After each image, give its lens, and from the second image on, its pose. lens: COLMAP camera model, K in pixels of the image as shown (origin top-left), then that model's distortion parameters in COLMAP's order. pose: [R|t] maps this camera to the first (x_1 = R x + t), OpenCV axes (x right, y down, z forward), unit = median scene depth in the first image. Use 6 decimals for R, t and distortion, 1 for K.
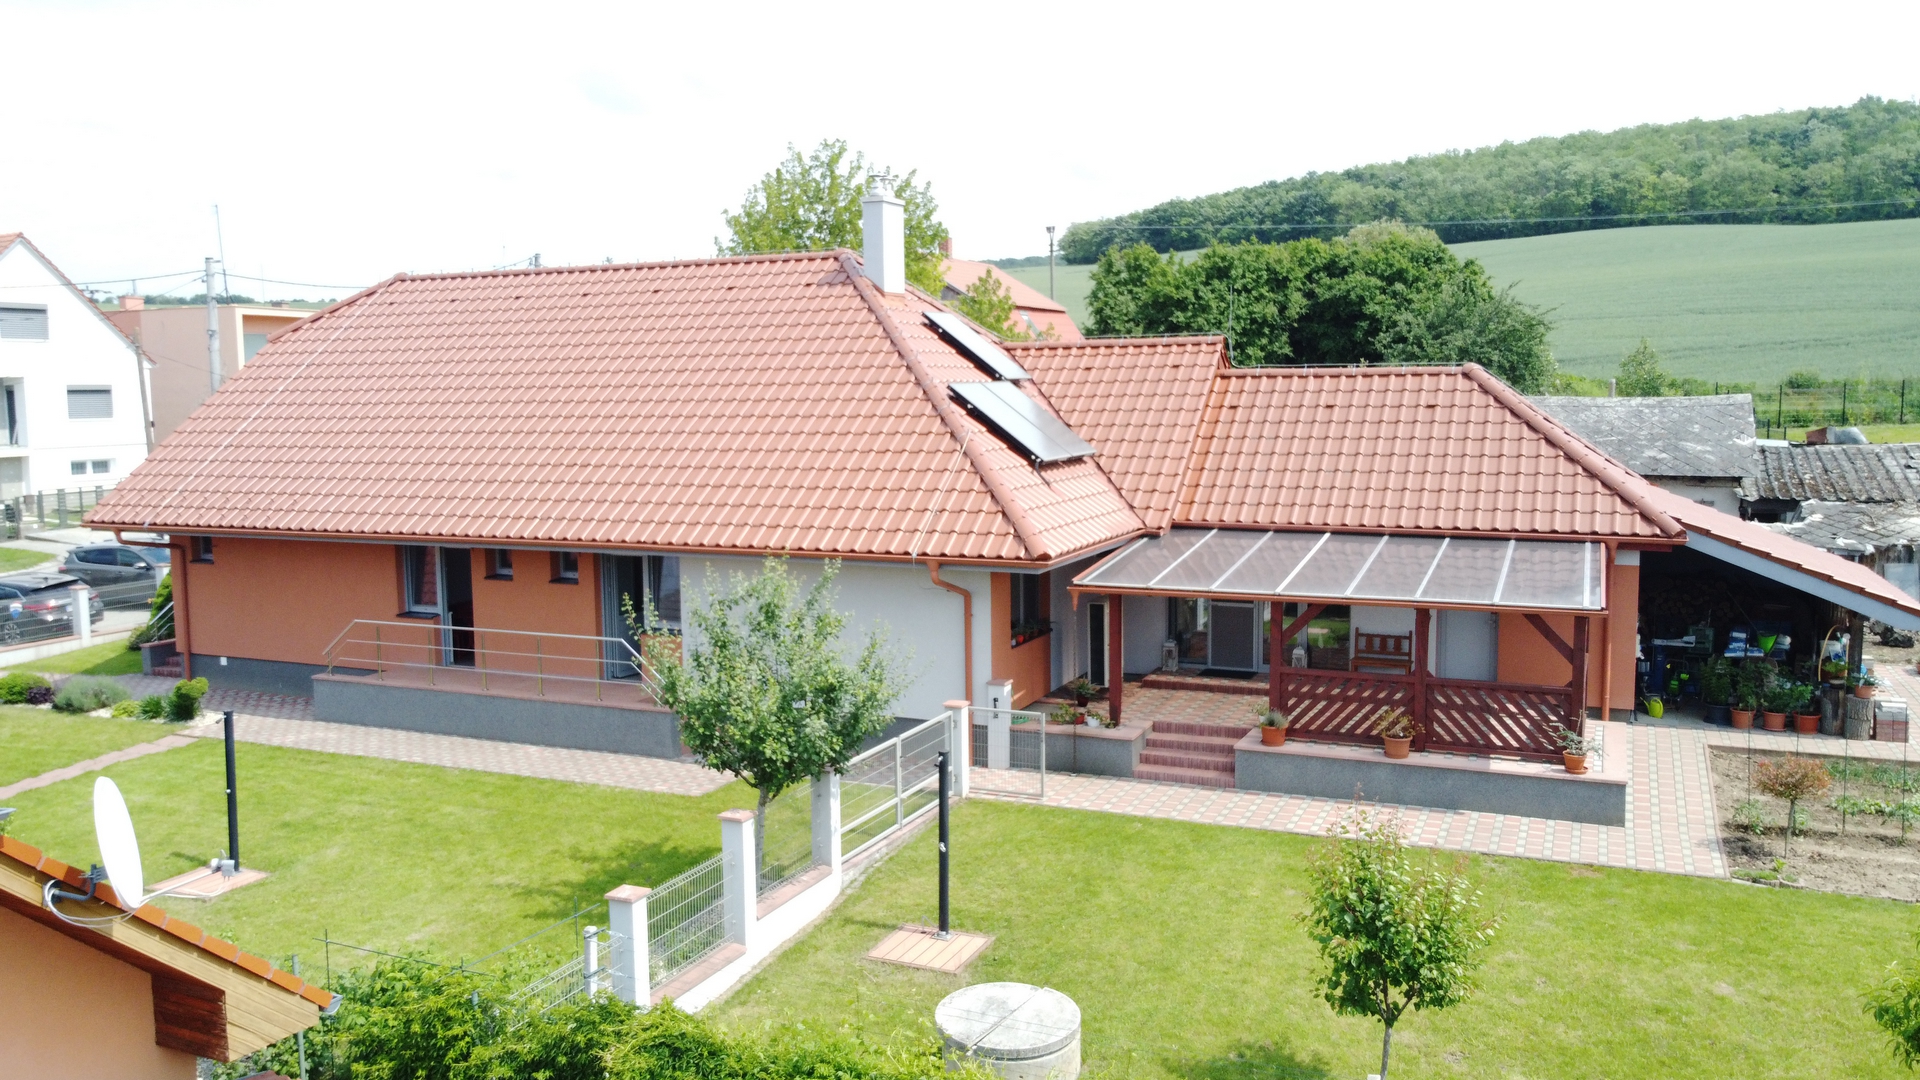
lens RADIAL K [[1468.7, 0, 960.0], [0, 1468.7, 540.0], [0, 0, 1]] dist [-0.004913, -0.002242]
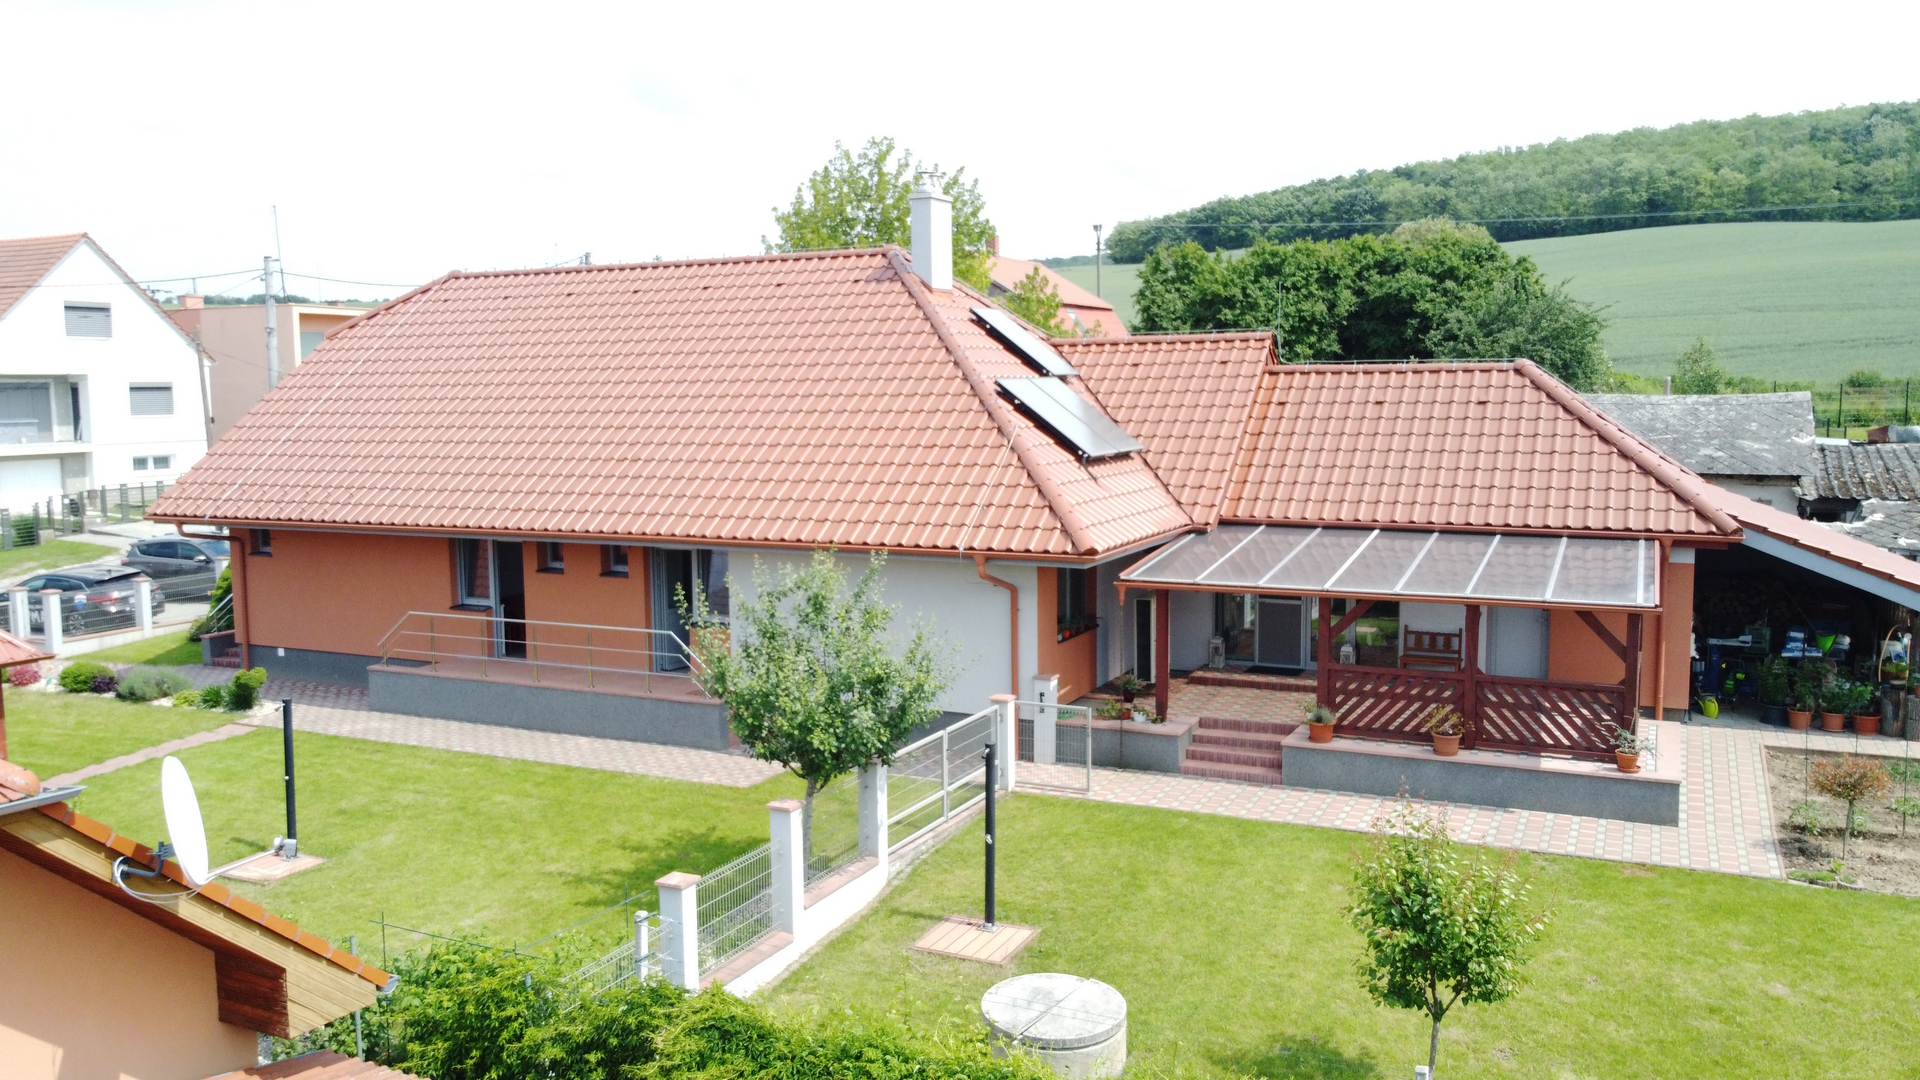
lens RADIAL K [[1468.7, 0, 960.0], [0, 1468.7, 540.0], [0, 0, 1]] dist [-0.004913, -0.002242]
pose [[0.999519, 0.004110, -0.030725, -0.001108], [-0.004102, 0.999992, 0.000328, 0.003287], [0.030726, -0.000202, 0.999528, -0.002622]]
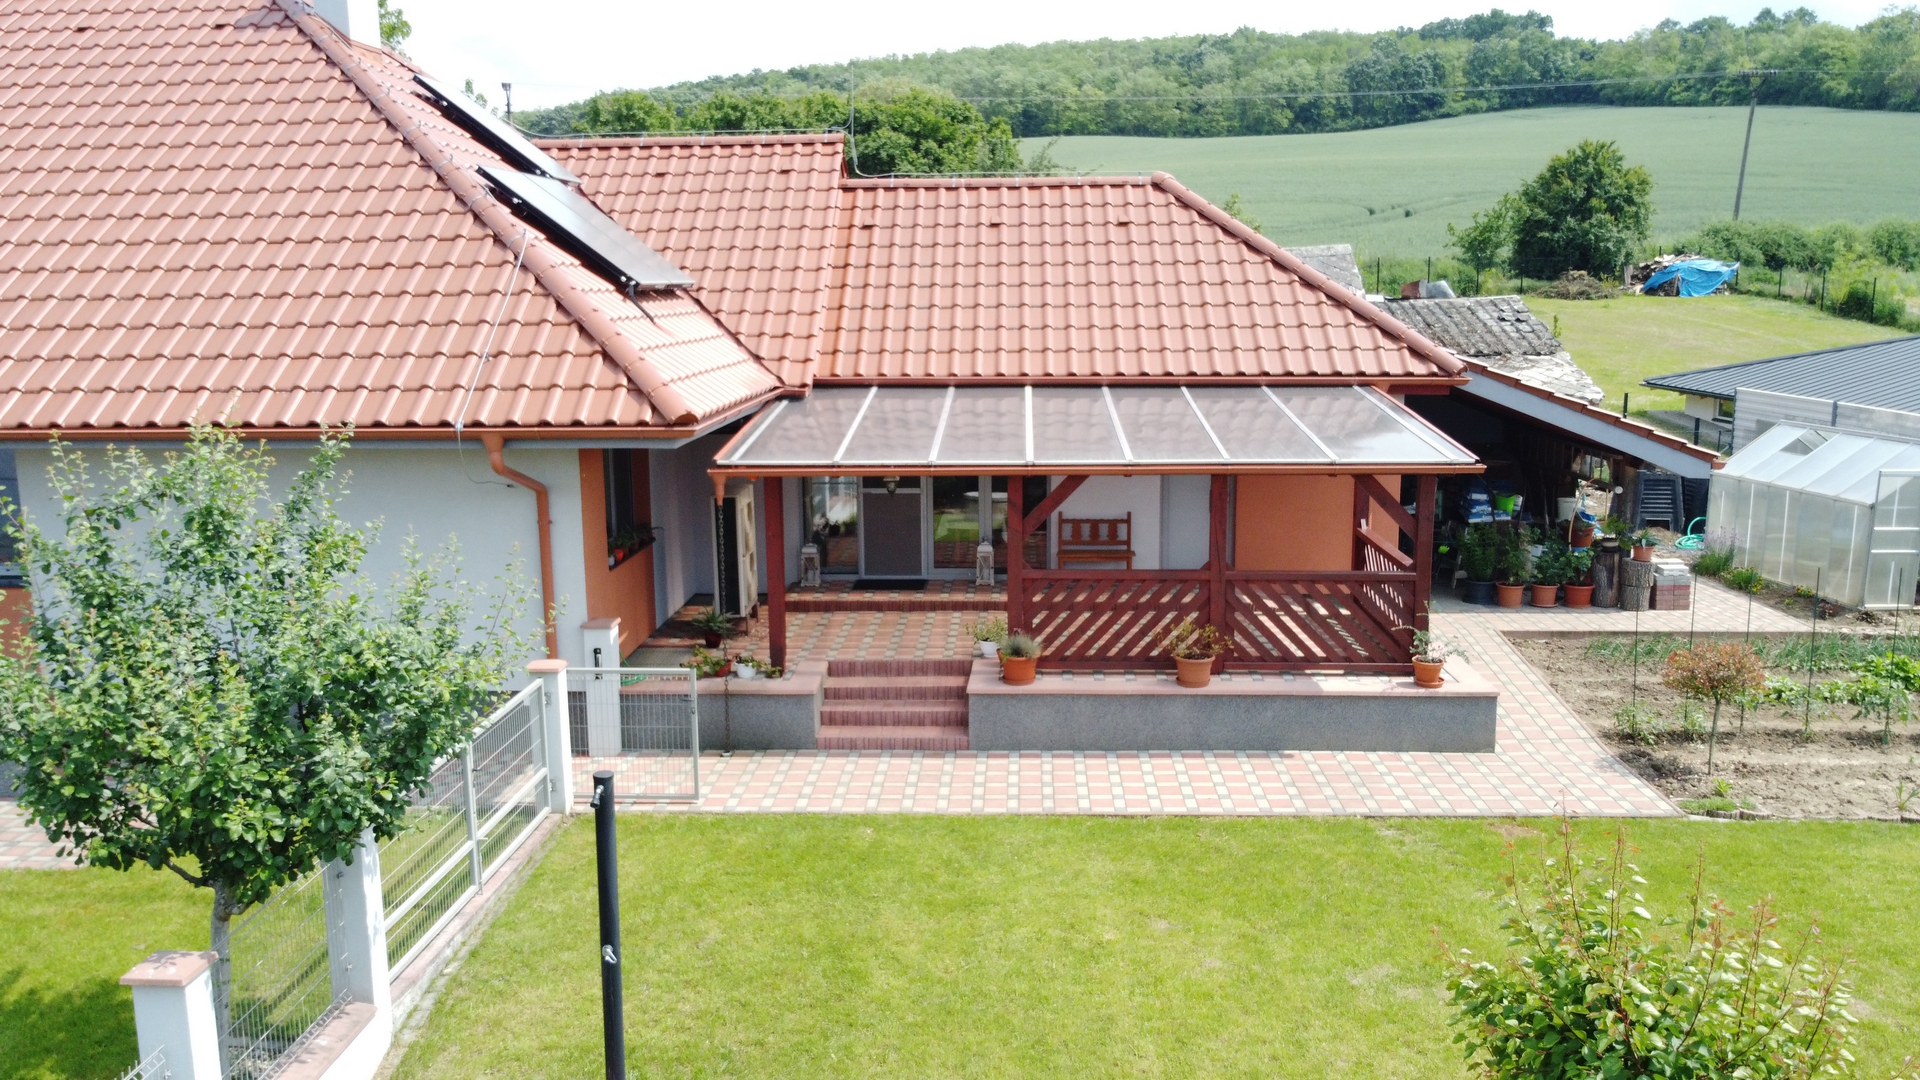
lens RADIAL K [[1468.7, 0, 960.0], [0, 1468.7, 540.0], [0, 0, 1]] dist [-0.004913, -0.002242]
pose [[0.932584, -0.059919, 0.355945, -0.052260], [0.037622, 0.996890, 0.069244, 0.021081], [-0.358987, -0.051185, 0.931938, 0.336555]]
